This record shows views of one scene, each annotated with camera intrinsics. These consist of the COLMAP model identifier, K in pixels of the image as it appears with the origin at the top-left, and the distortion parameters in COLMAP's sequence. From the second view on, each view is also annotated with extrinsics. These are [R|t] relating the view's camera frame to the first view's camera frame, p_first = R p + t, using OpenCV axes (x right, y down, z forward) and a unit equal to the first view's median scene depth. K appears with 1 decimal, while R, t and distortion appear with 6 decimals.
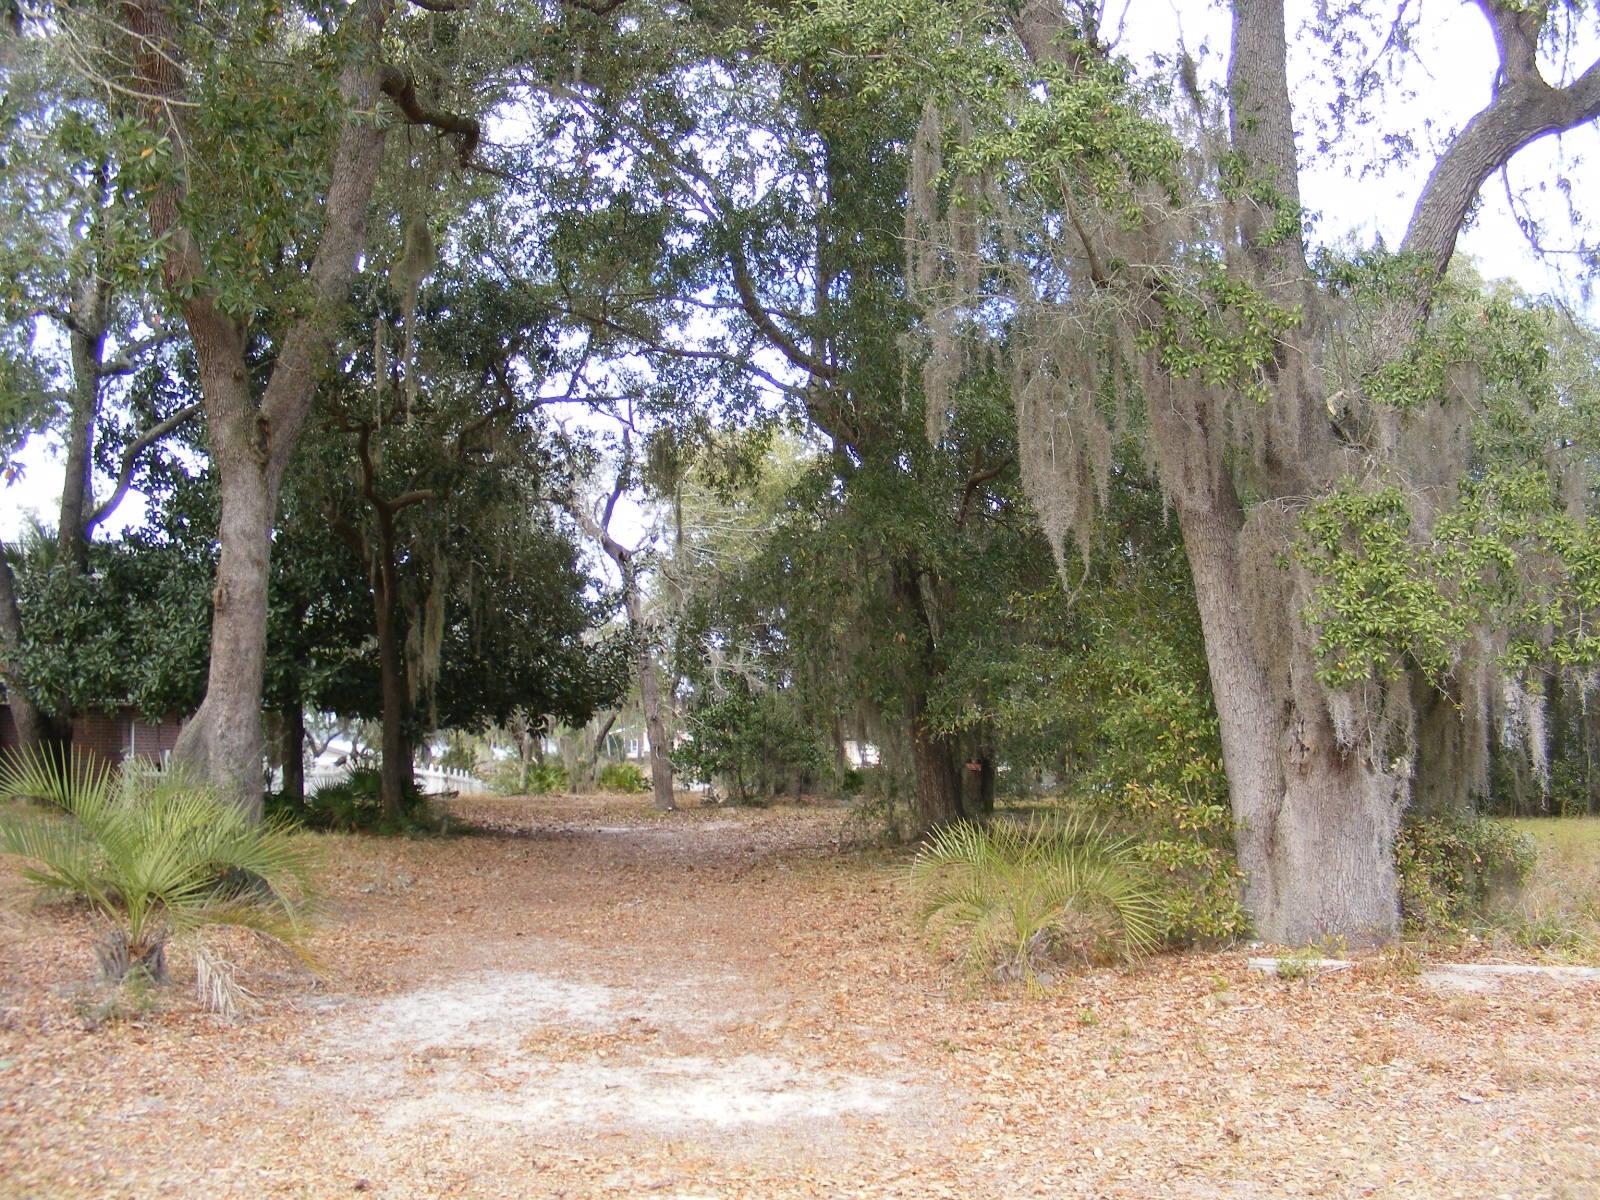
lens RADIAL K [[1786.5, 0, 800.0], [0, 1786.5, 600.0], [0, 0, 1]] dist [-0.255587, 0.273464]
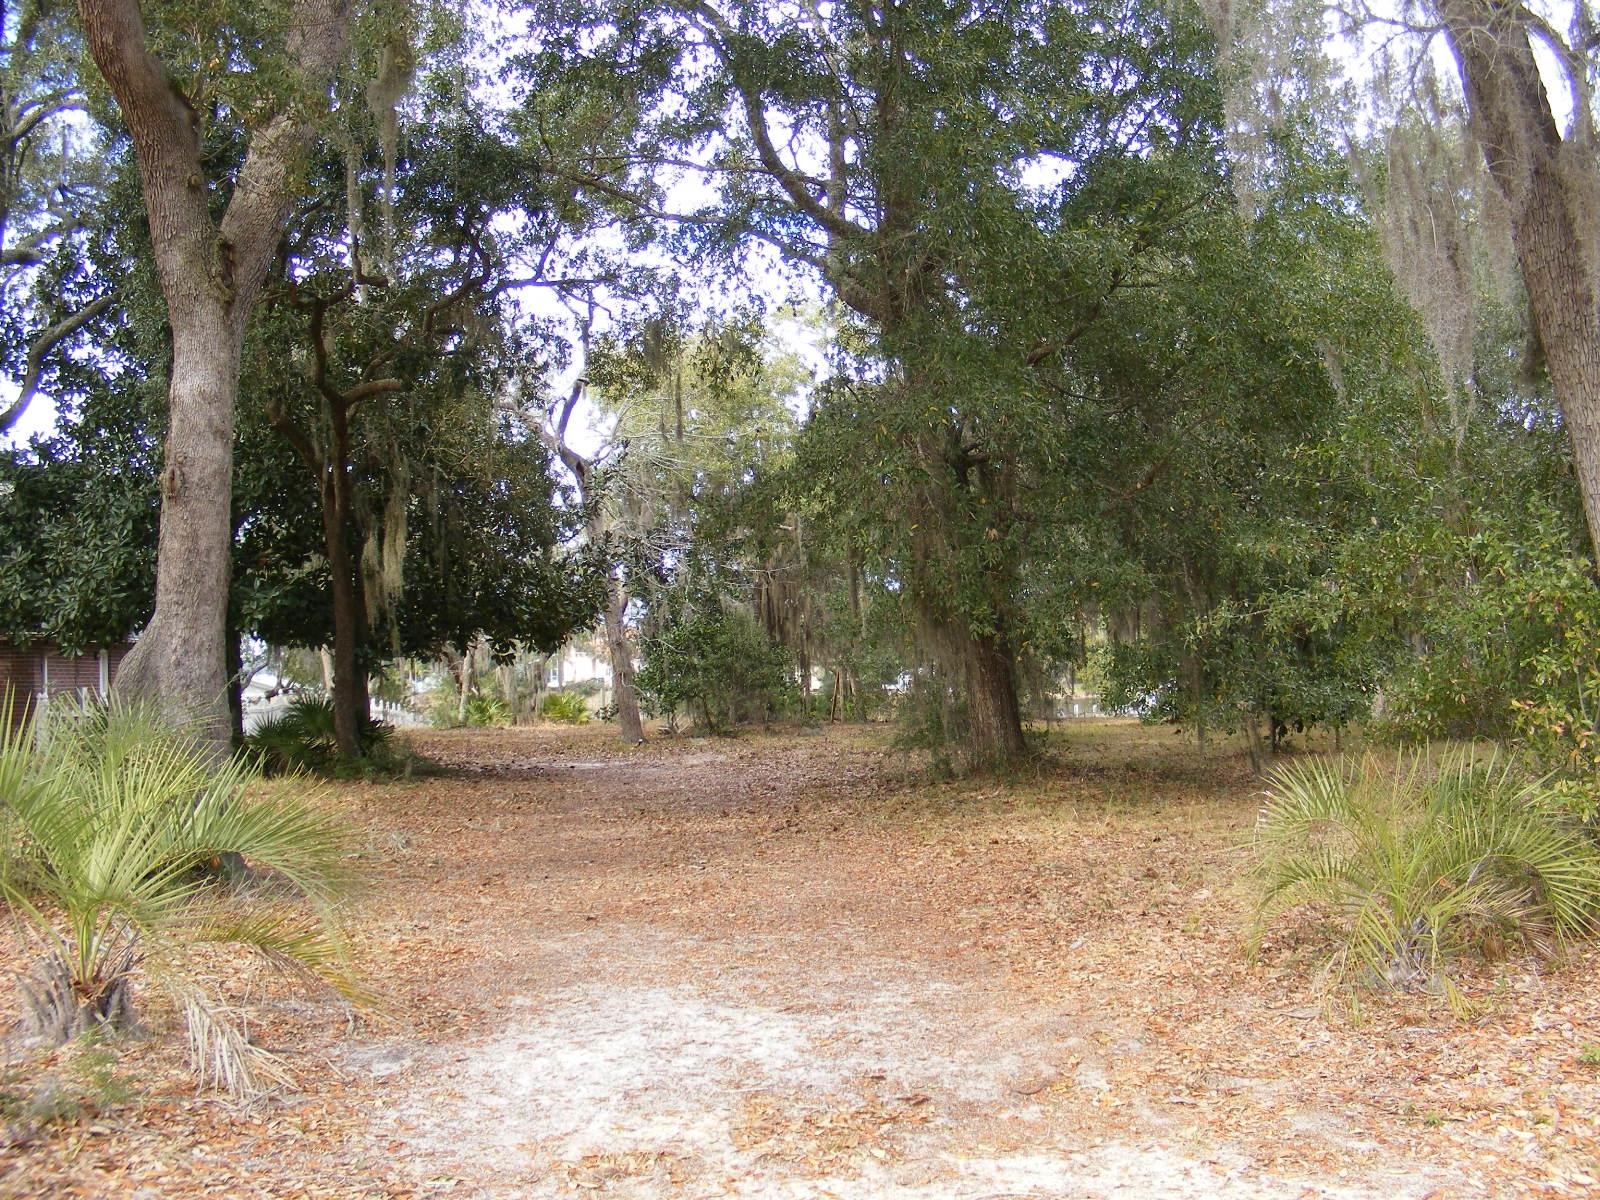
lens RADIAL K [[1786.5, 0, 800.0], [0, 1786.5, 600.0], [0, 0, 1]] dist [-0.255587, 0.273464]
pose [[0.998667, -0.013569, 0.049803, -0.047825], [0.011516, 0.999081, 0.041284, 0.010863], [-0.050318, -0.040655, 0.997905, 0.112870]]
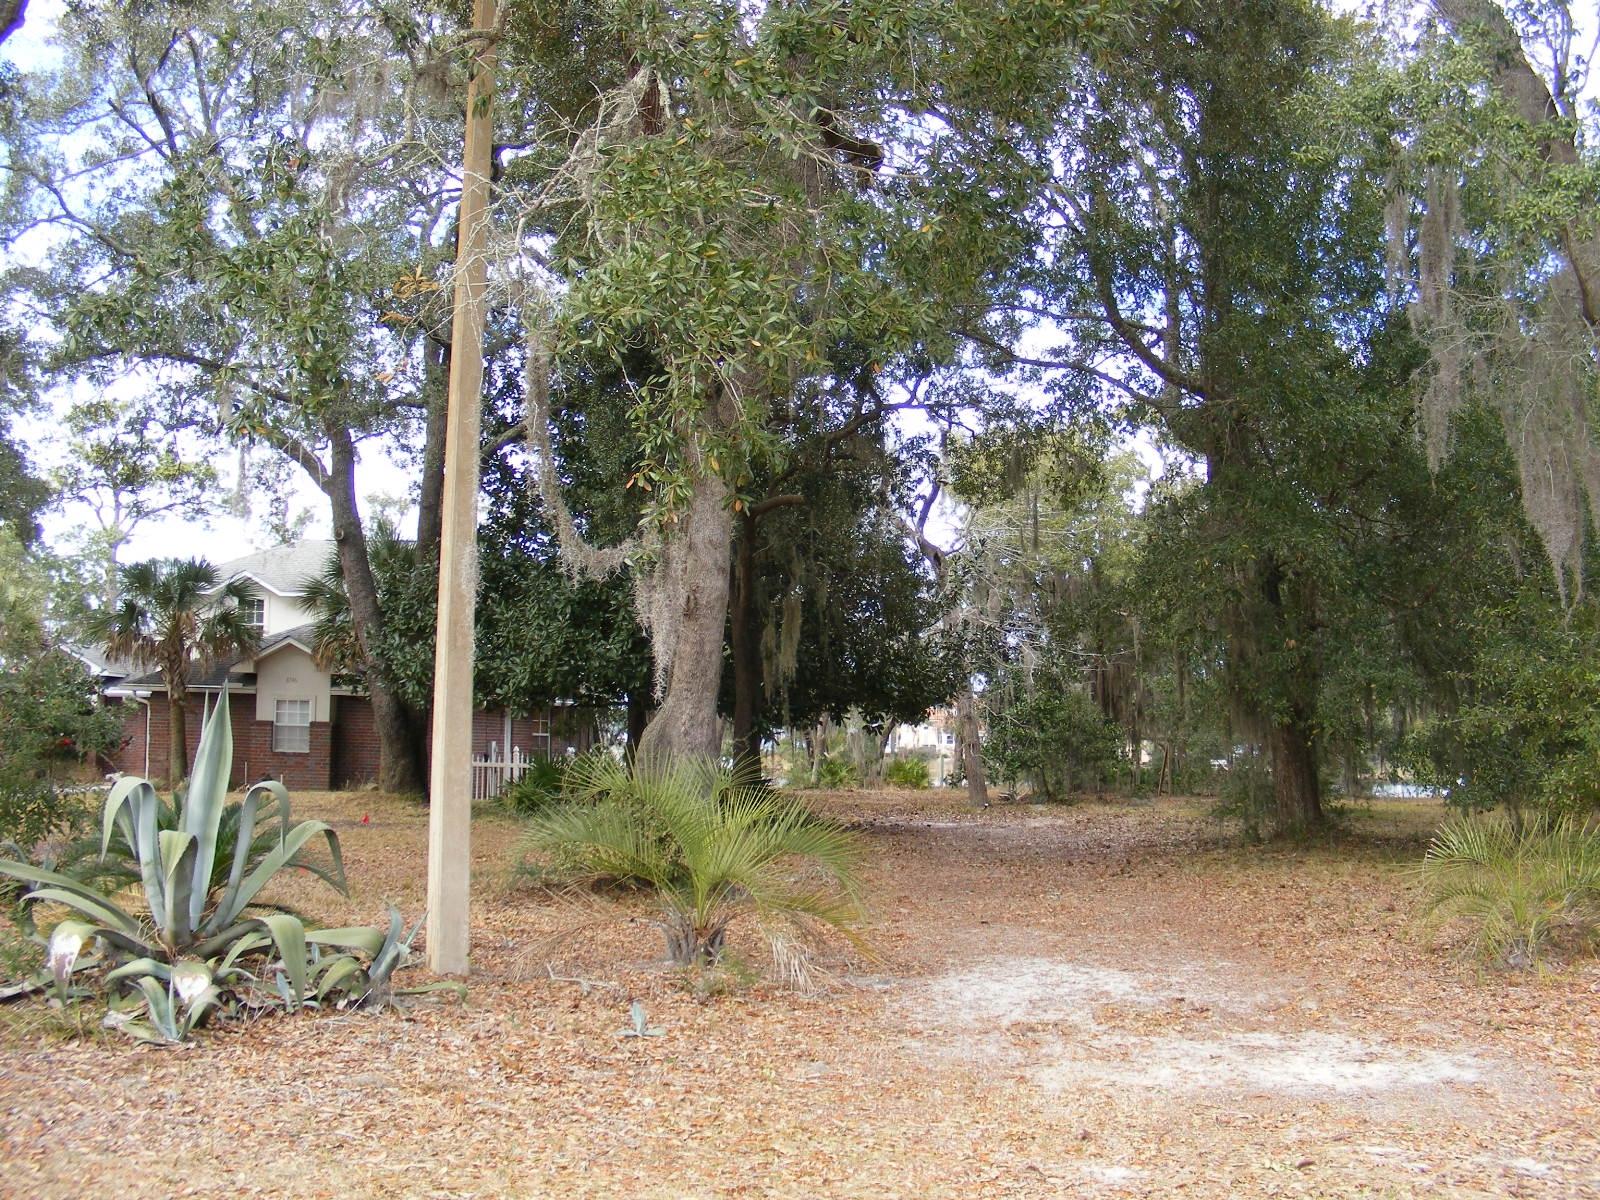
lens RADIAL K [[1786.5, 0, 800.0], [0, 1786.5, 600.0], [0, 0, 1]] dist [-0.255587, 0.273464]
pose [[0.990876, 0.007942, -0.134539, -0.057565], [-0.007614, 0.999967, 0.002951, -0.003335], [0.134558, -0.001900, 0.990904, -0.032884]]
